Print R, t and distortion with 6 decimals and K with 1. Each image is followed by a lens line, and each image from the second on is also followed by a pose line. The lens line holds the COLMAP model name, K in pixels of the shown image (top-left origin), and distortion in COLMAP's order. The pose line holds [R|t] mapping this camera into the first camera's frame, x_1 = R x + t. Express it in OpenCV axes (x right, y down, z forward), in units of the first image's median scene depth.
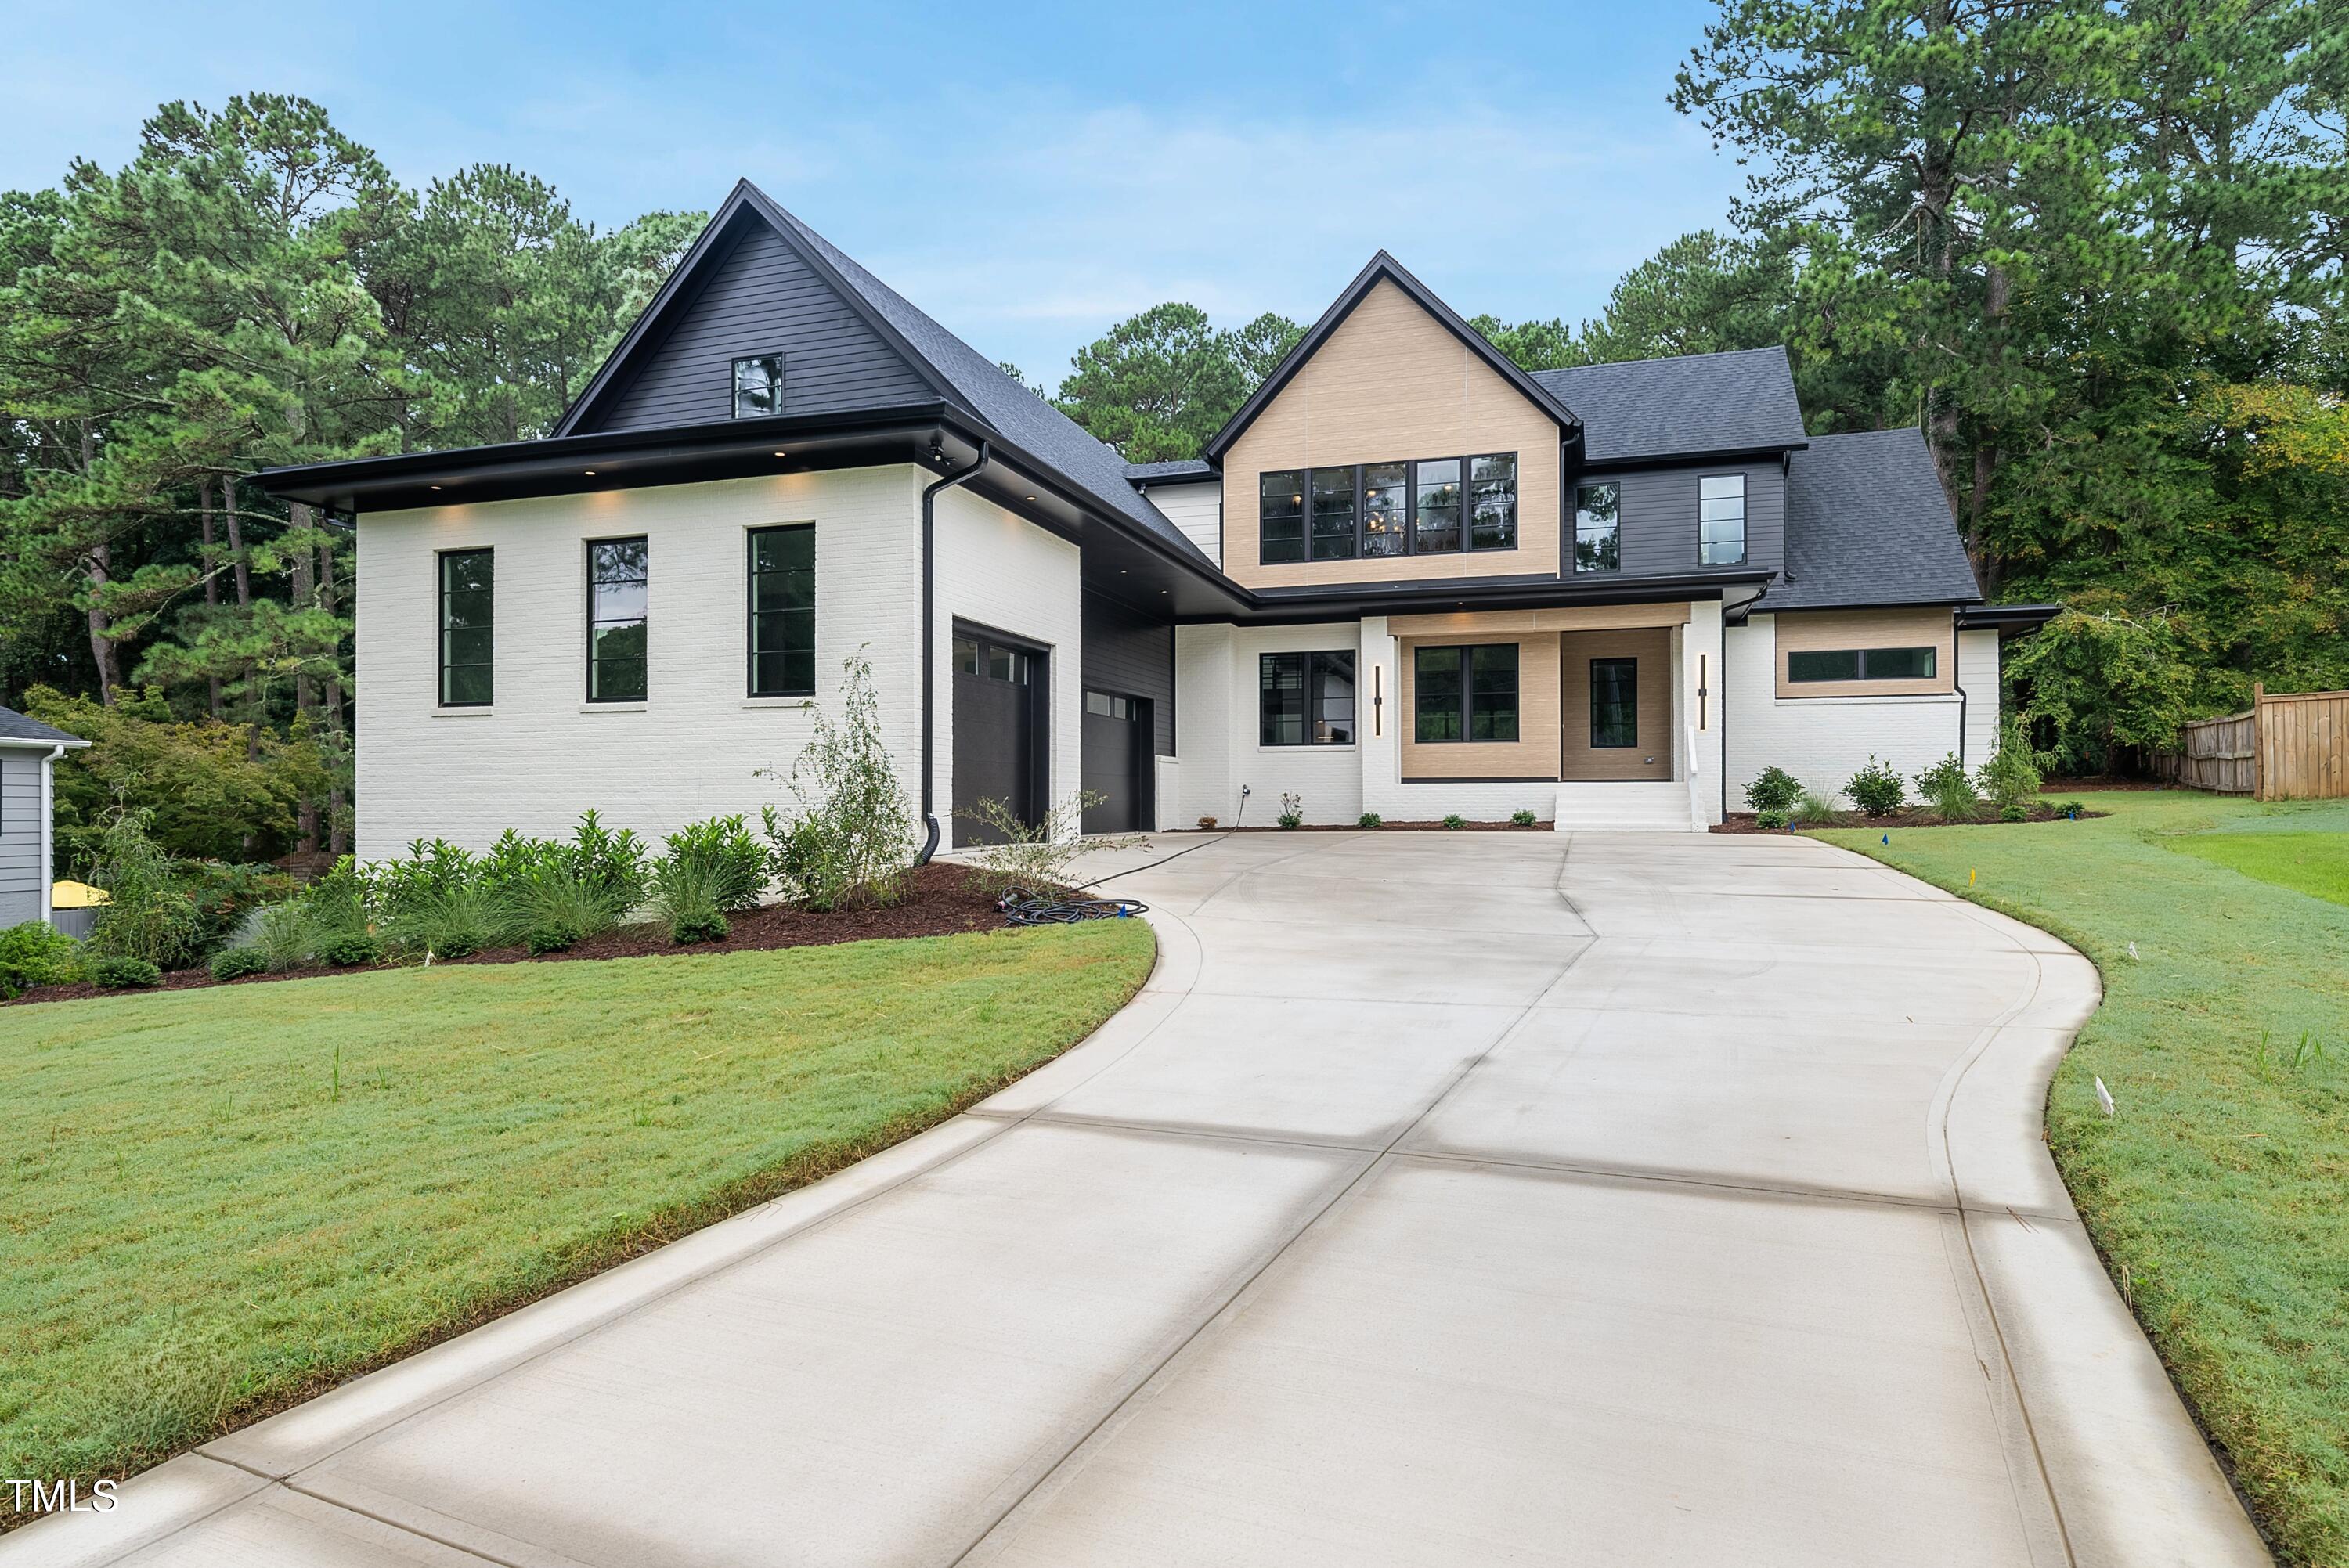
lens RADIAL K [[1307.4, 0, 1174.5], [0, 1307.4, 784.0], [0, 0, 1]] dist [0.004675, 0.001209]
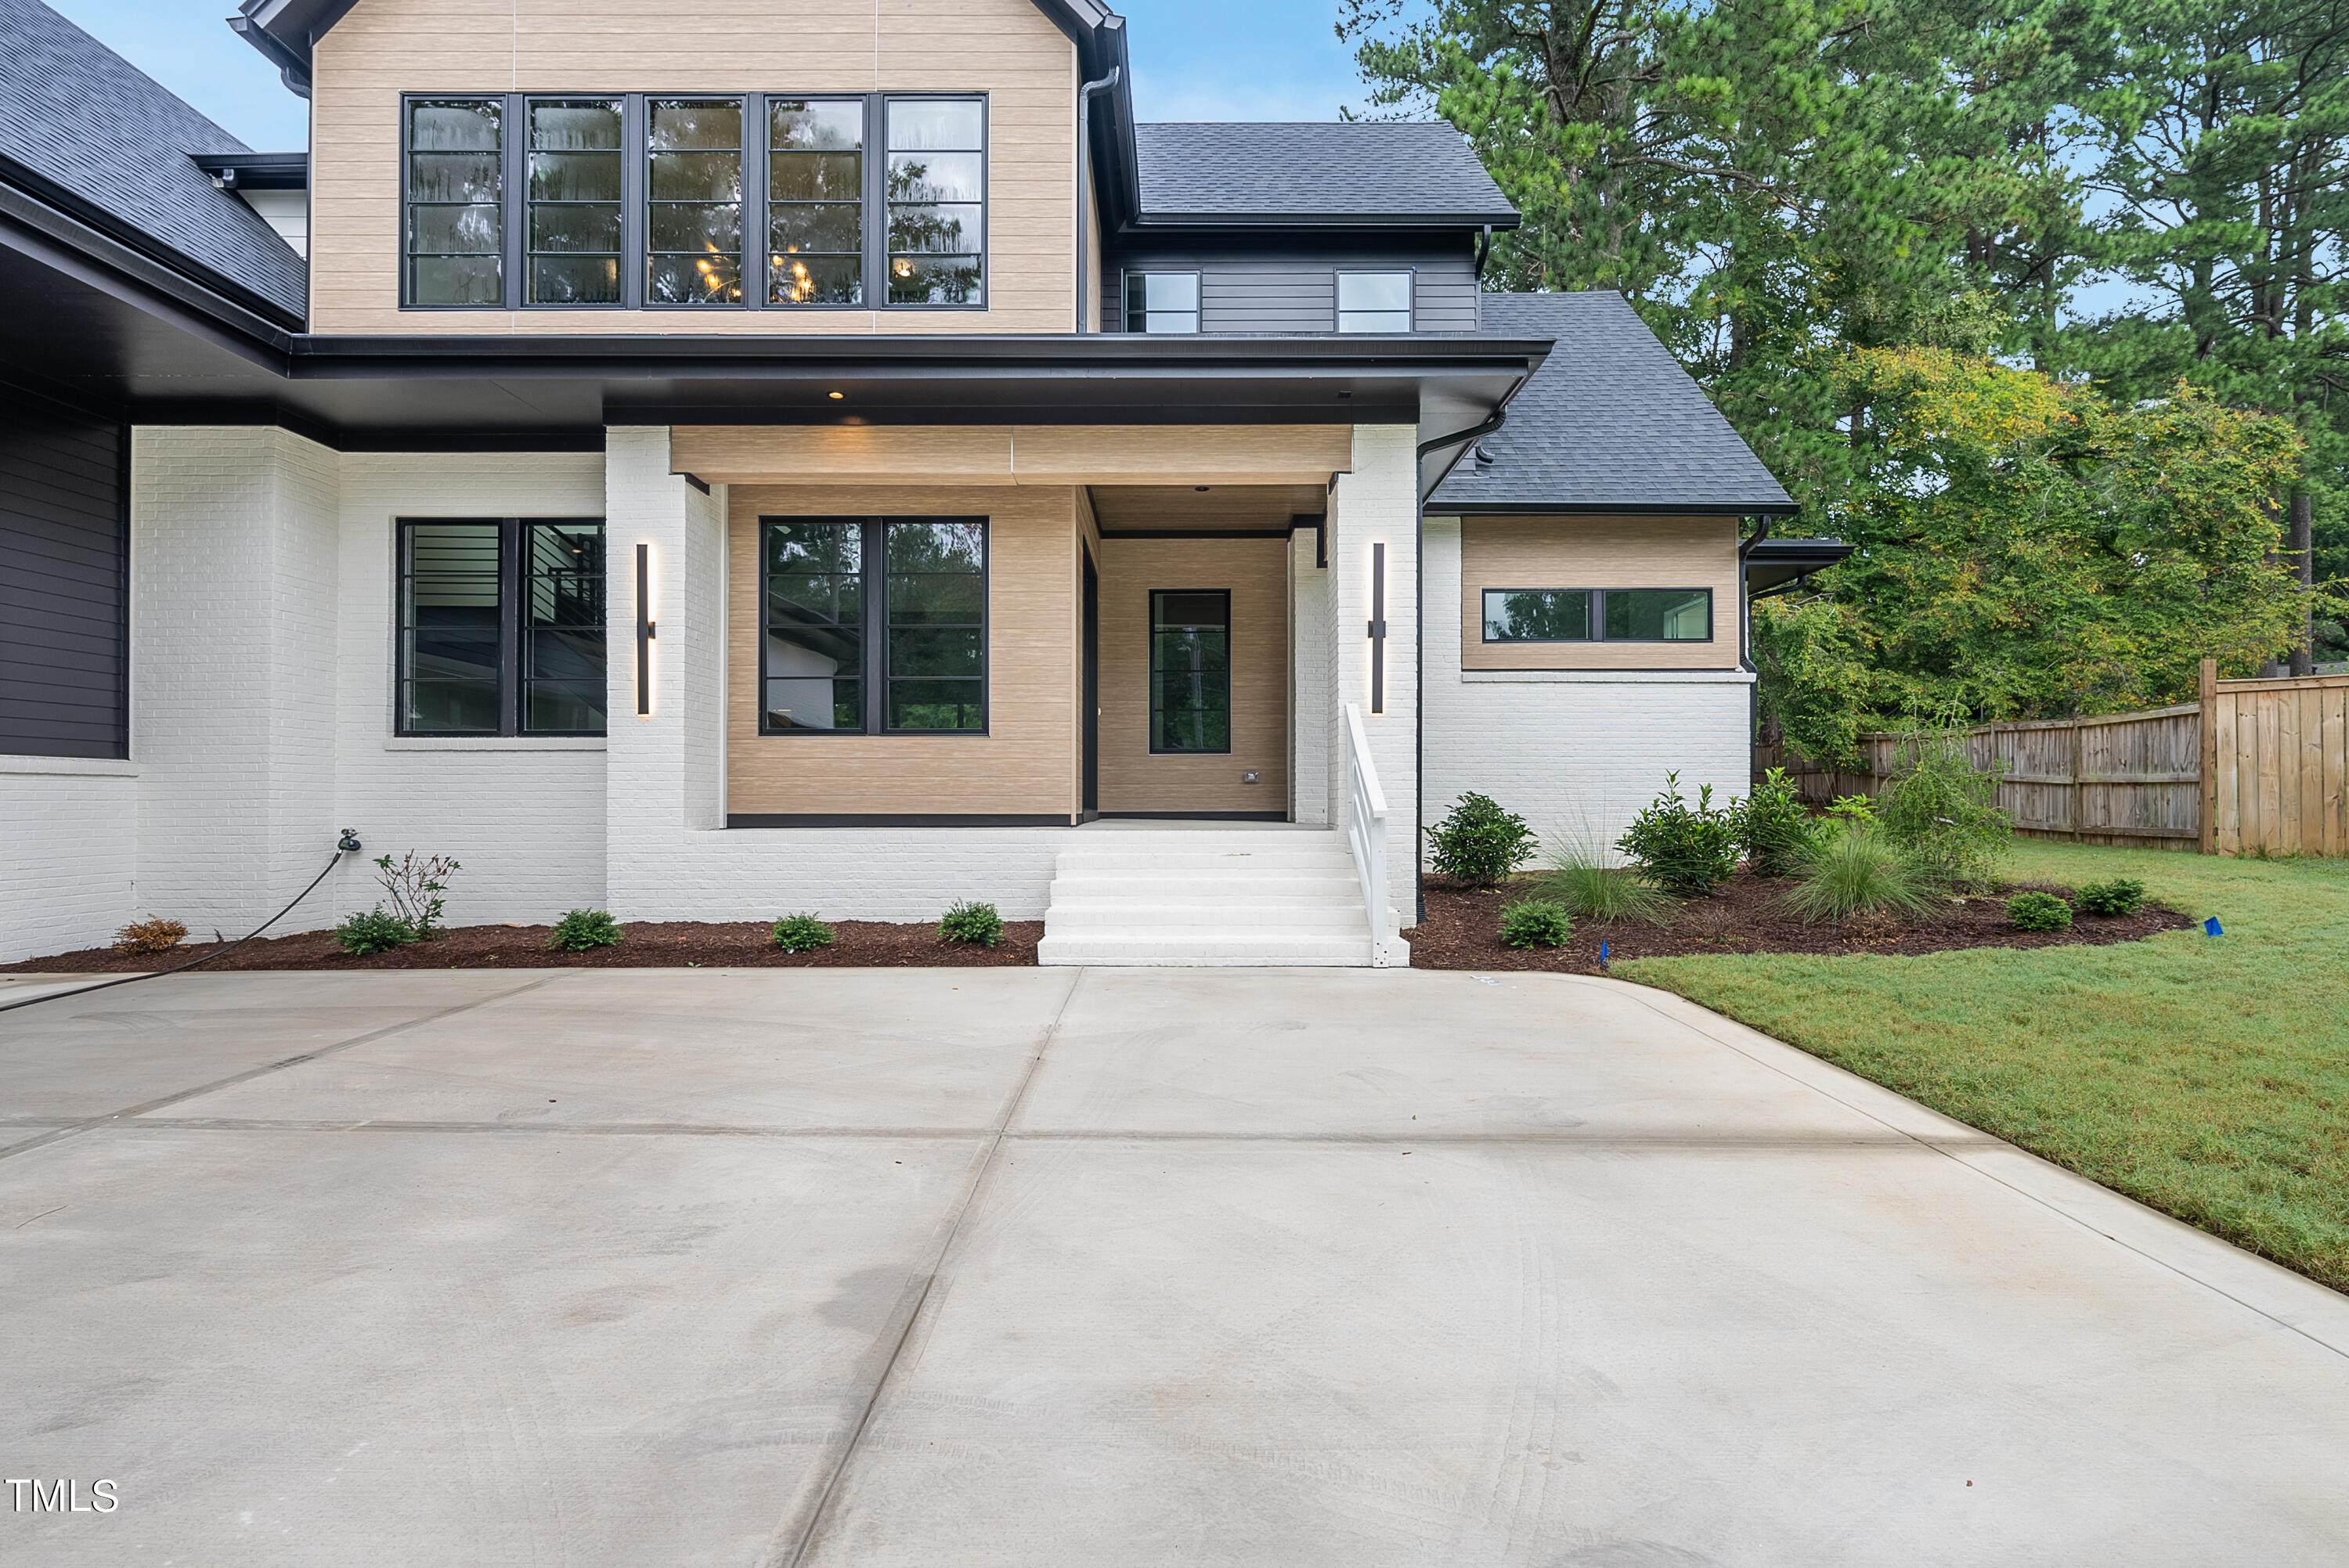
lens RADIAL K [[1081.0, 0, 1174.5], [0, 1081.0, 784.0], [0, 0, 1]] dist [-0.000348, -0.000055]
pose [[0.953512, 0.006233, 0.301291, 0.212291], [-0.005708, 0.999980, -0.002624, -0.015247], [-0.301301, 0.000782, 0.953529, 0.624722]]
